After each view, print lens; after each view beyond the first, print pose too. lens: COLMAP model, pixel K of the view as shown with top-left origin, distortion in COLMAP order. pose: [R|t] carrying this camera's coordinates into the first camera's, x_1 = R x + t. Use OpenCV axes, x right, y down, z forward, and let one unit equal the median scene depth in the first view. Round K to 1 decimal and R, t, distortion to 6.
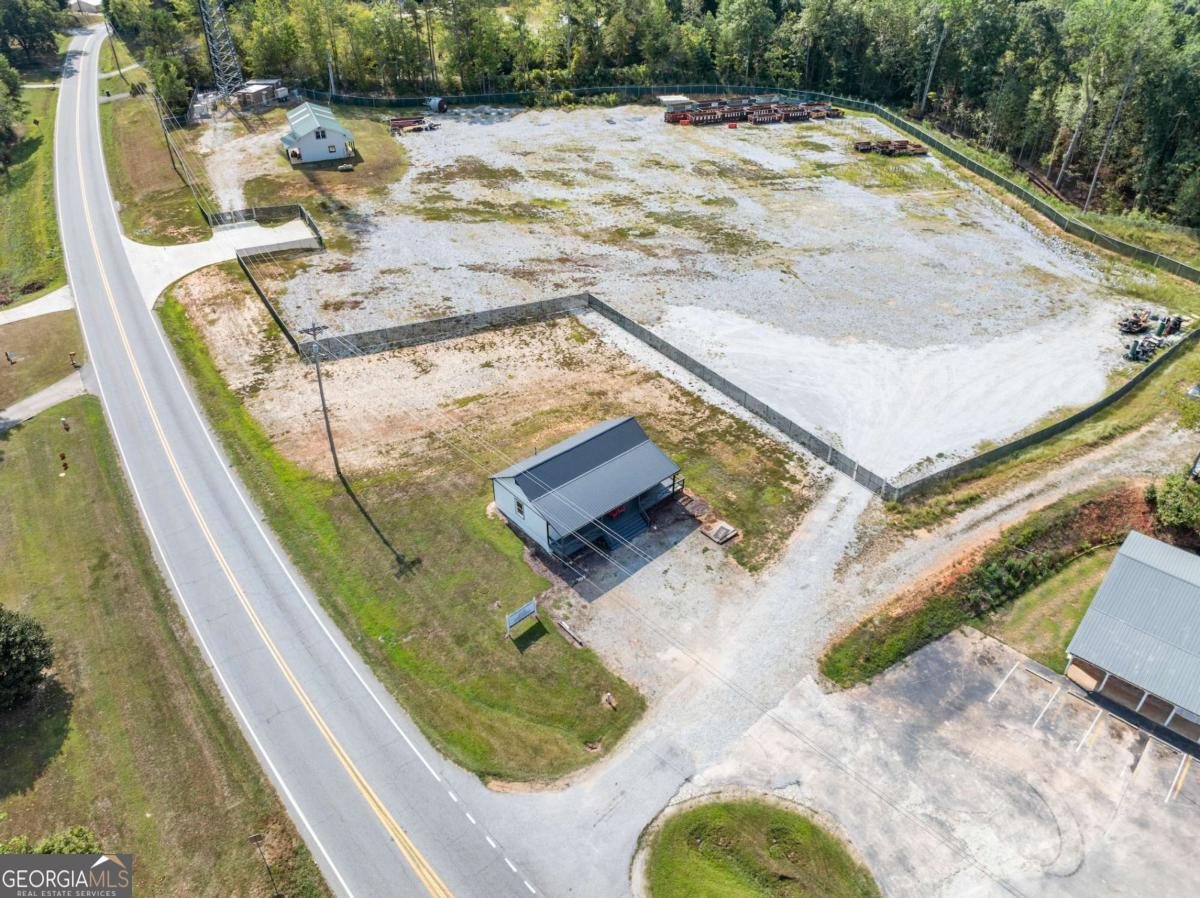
lens RADIAL K [[844.5, 0, 604.9], [0, 844.5, 445.1], [0, 0, 1]] dist [-0.030484, -0.010690]
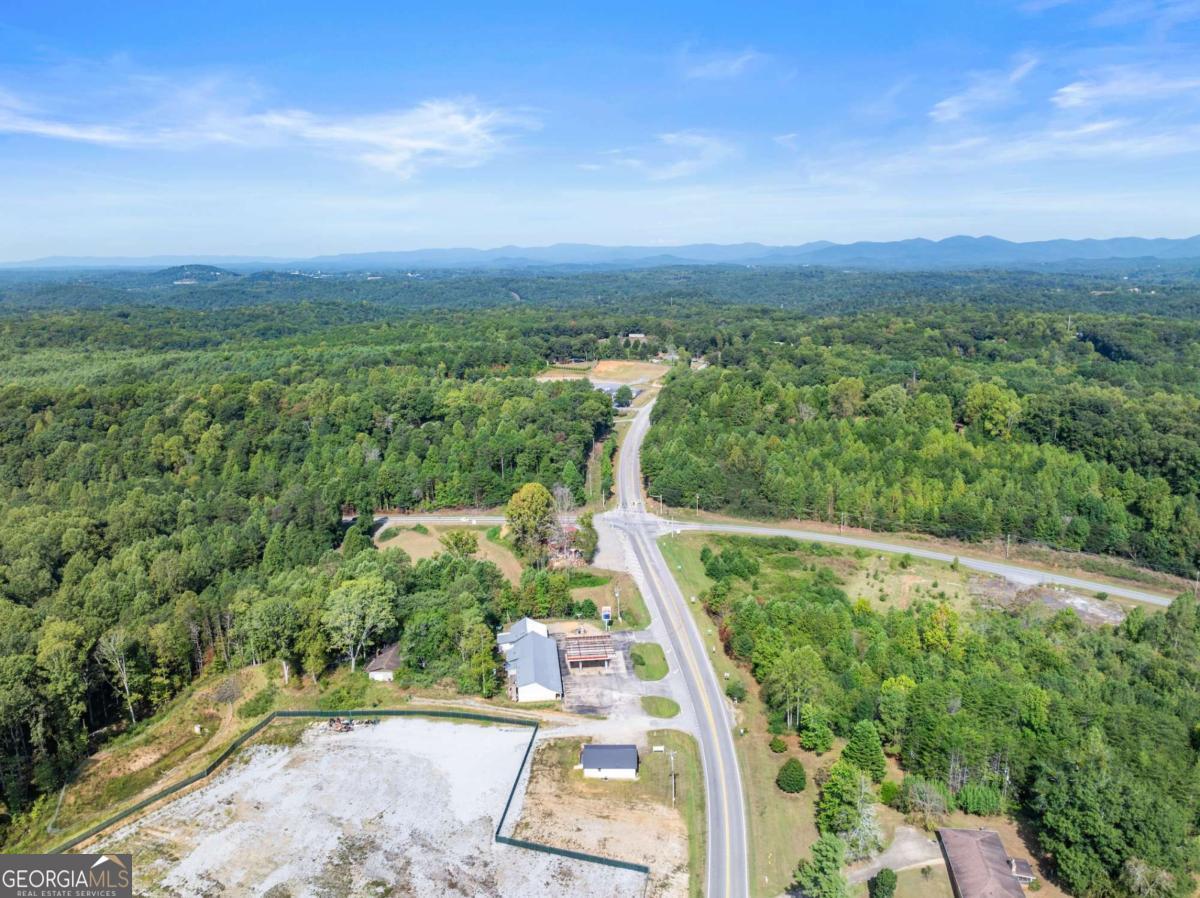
lens RADIAL K [[845.3, 0, 605.8], [0, 845.3, 446.4], [0, 0, 1]] dist [-0.035603, -0.001862]
pose [[-0.745885, -0.133846, 0.652488, -1.335783], [0.390593, 0.705598, 0.591243, -1.849502], [-0.539530, 0.695856, -0.474016, 1.242982]]
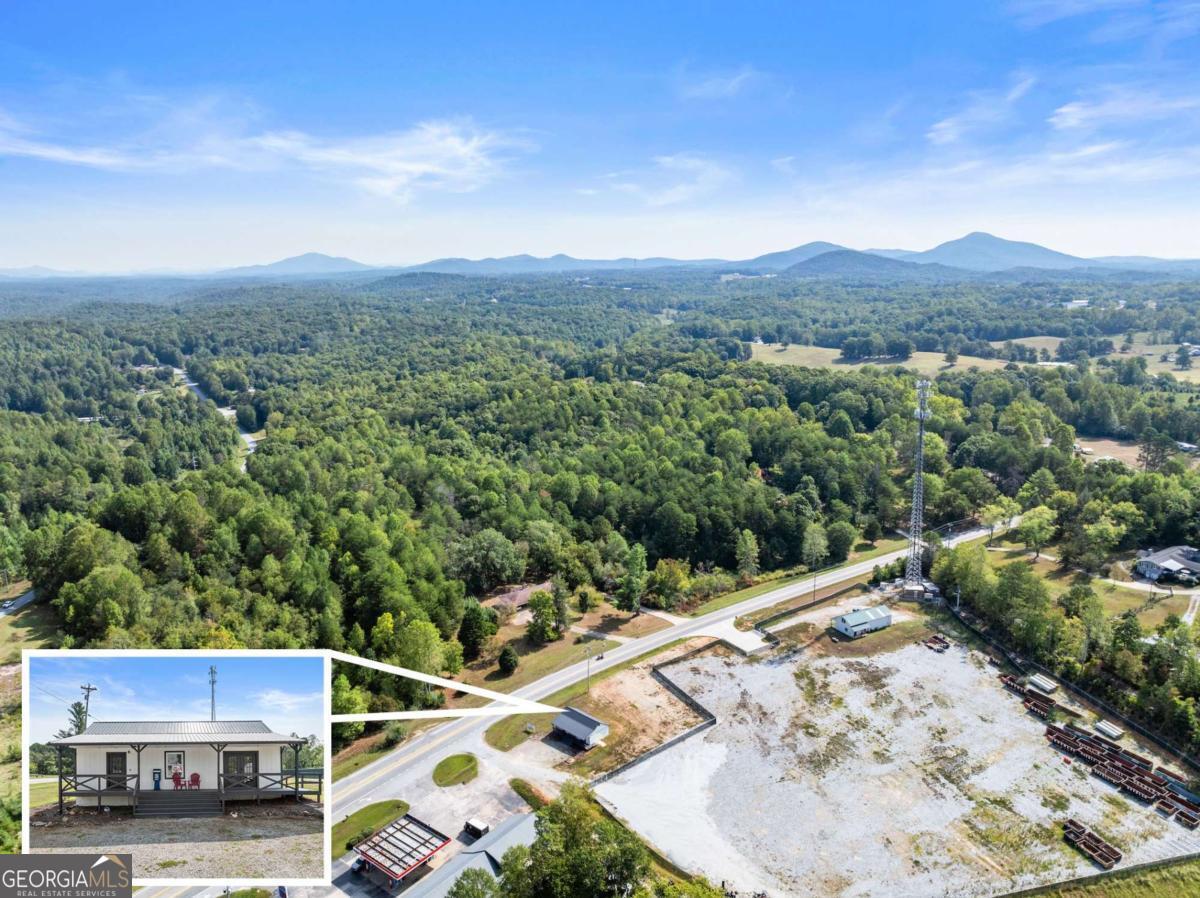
lens RADIAL K [[844.5, 0, 604.9], [0, 844.5, 445.1], [0, 0, 1]] dist [-0.030484, -0.010690]
pose [[0.076566, 0.215572, -0.973482, 2.182388], [-0.556588, 0.819305, 0.137654, -1.009598], [0.827253, 0.531289, 0.182716, -0.056870]]
